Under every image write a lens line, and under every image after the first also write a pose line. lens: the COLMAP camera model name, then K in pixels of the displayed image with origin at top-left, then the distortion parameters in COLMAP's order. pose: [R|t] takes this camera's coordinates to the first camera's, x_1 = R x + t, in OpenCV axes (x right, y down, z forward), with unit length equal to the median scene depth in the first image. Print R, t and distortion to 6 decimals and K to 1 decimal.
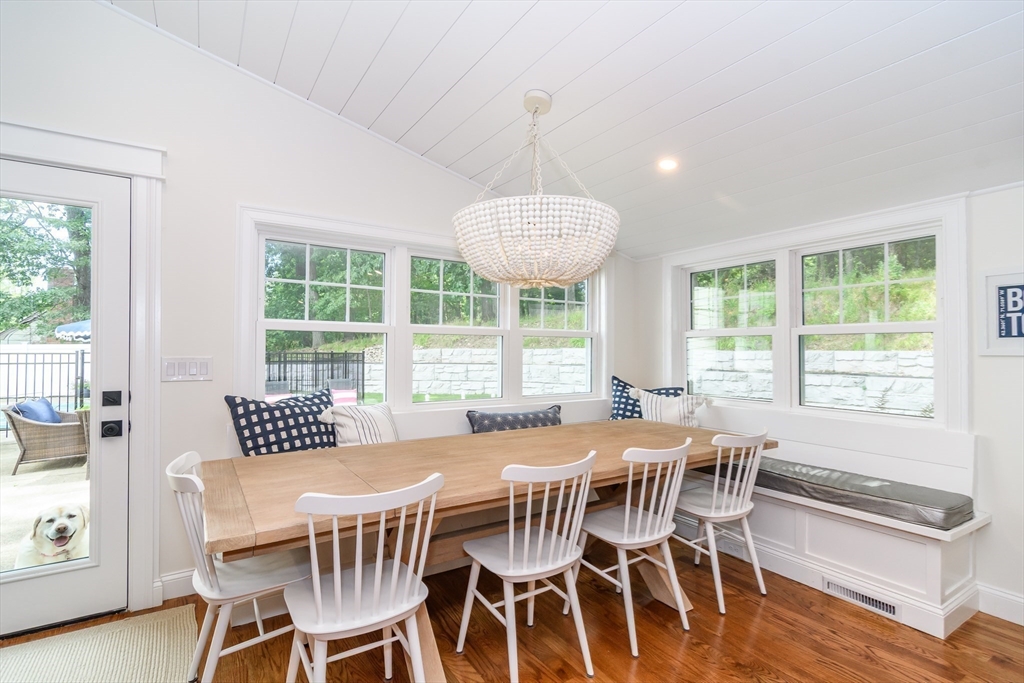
lens RADIAL K [[502.7, 0, 516.3], [0, 502.7, 348.5], [0, 0, 1]] dist [-0.003950, -0.000436]
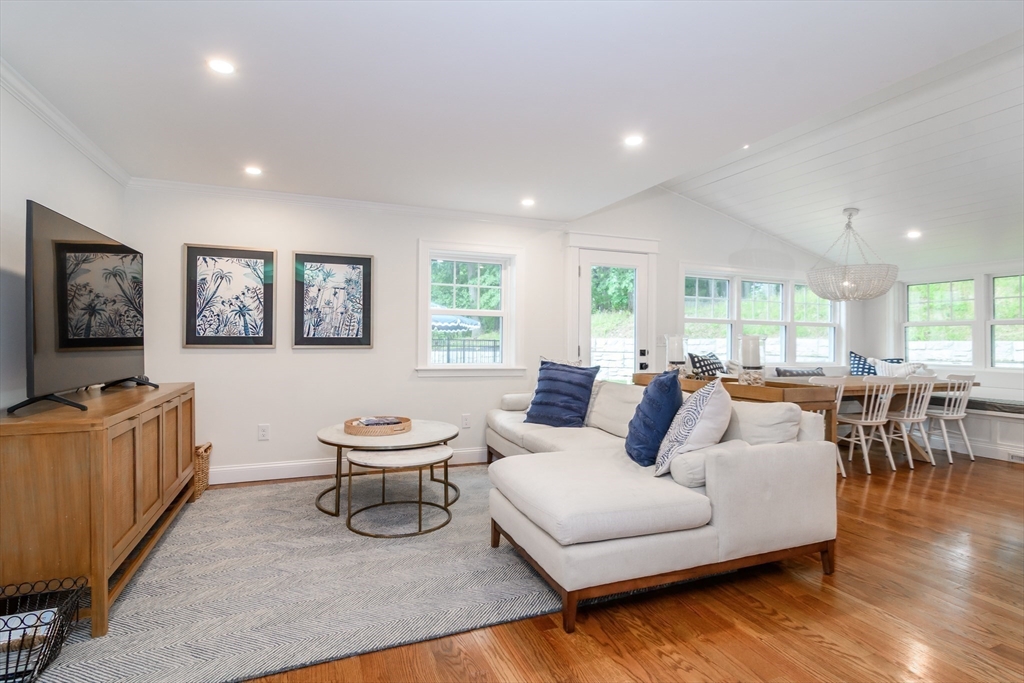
lens RADIAL K [[517.7, 0, 512.0], [0, 517.7, 341.5], [0, 0, 1]] dist [-0.002953, -0.001304]
pose [[0.979229, 0.005480, -0.202683, -0.554299], [-0.005132, 0.999984, 0.002246, 0.028024], [0.202692, -0.001159, 0.979242, -0.856250]]
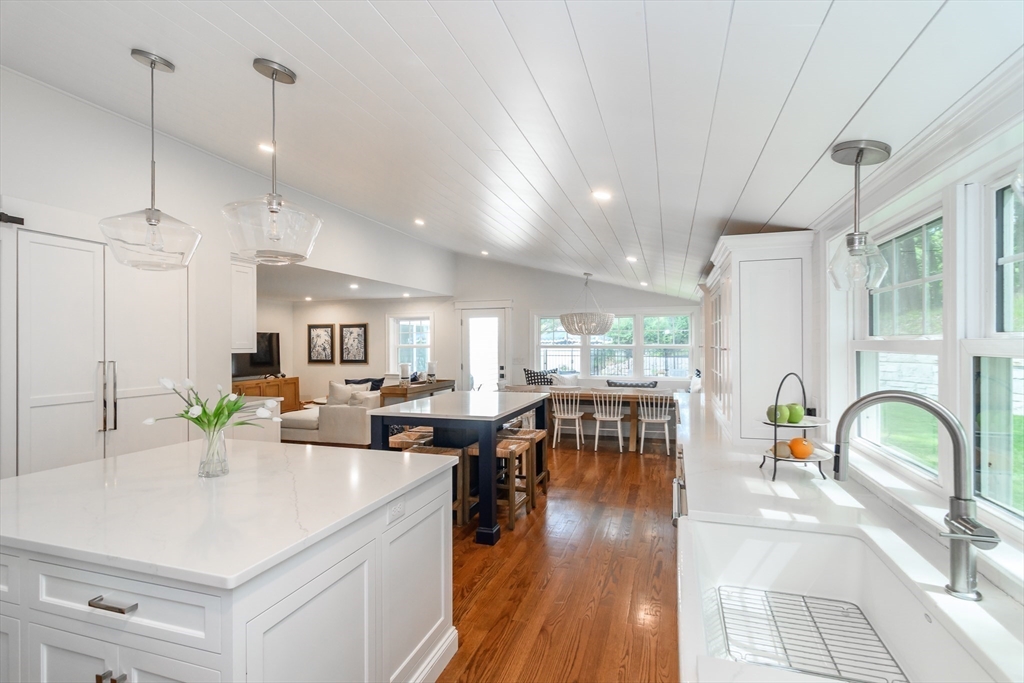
lens RADIAL K [[502.7, 0, 516.3], [0, 502.7, 348.5], [0, 0, 1]] dist [-0.003950, -0.000436]
pose [[0.627672, -0.000254, -0.778478, 1.330450], [0.009283, 0.999931, 0.007159, -0.044269], [0.778423, -0.011720, 0.627631, -0.775464]]
